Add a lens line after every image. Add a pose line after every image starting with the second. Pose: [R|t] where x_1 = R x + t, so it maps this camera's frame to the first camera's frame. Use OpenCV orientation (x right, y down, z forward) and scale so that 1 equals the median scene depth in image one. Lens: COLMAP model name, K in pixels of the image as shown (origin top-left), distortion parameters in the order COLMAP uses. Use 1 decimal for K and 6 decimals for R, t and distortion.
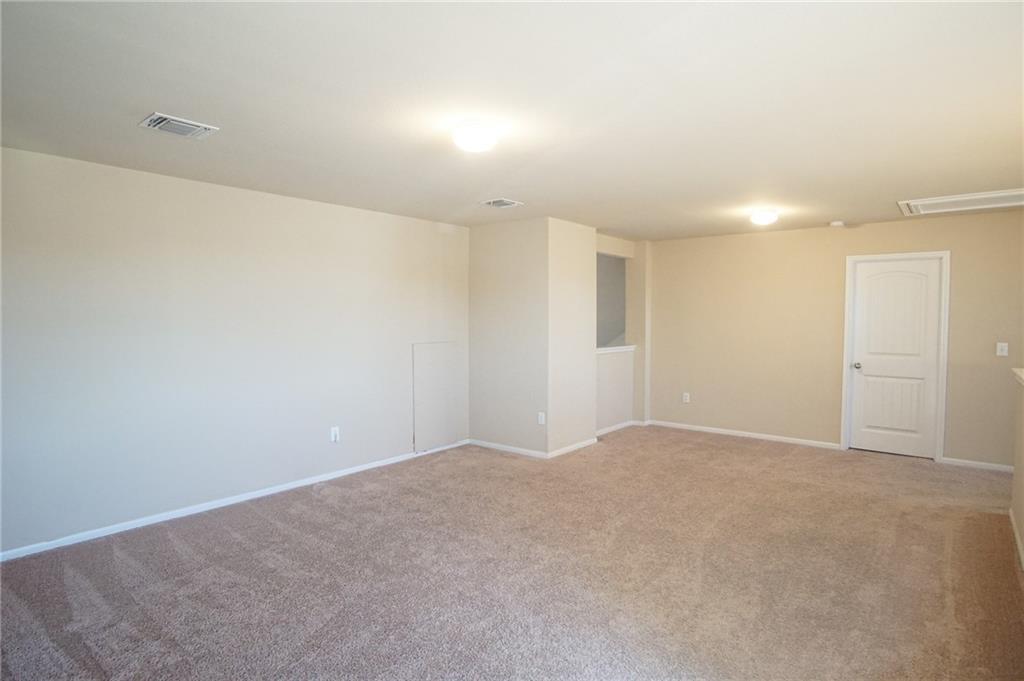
lens RADIAL K [[552.5, 0, 508.0], [0, 552.5, 340.5], [0, 0, 1]] dist [-0.023991, 0.005898]
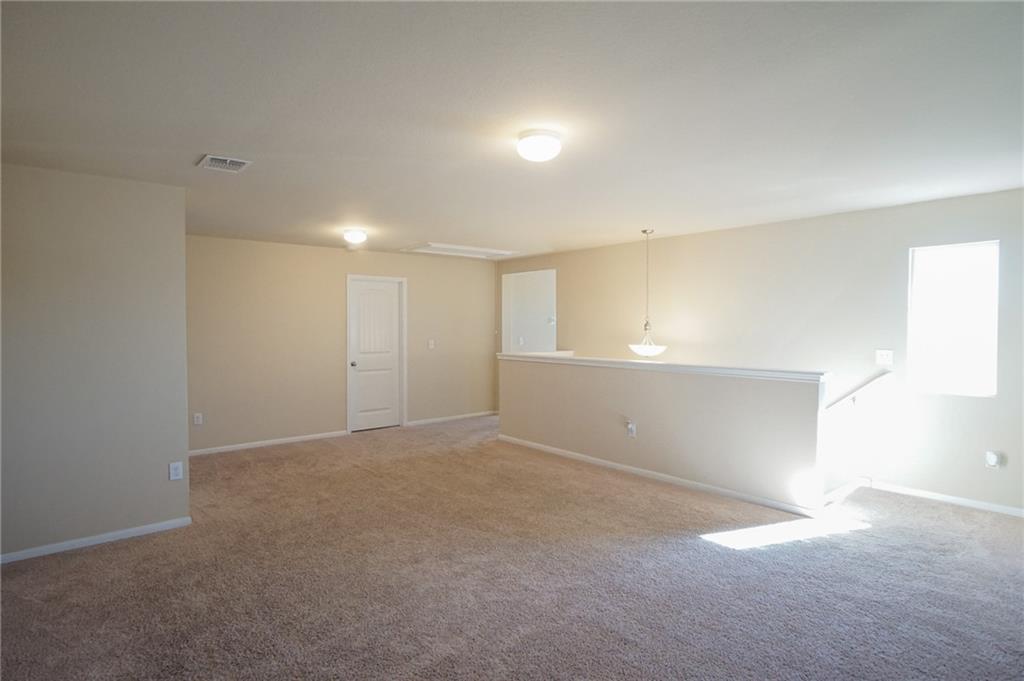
lens RADIAL K [[552.5, 0, 509.0], [0, 552.5, 338.7], [0, 0, 1]] dist [-0.023991, 0.005898]
pose [[0.171693, -0.028989, 0.984724, -0.568412], [0.049647, 0.998551, 0.020740, -0.020160], [-0.983899, 0.045328, 0.172884, 0.475821]]
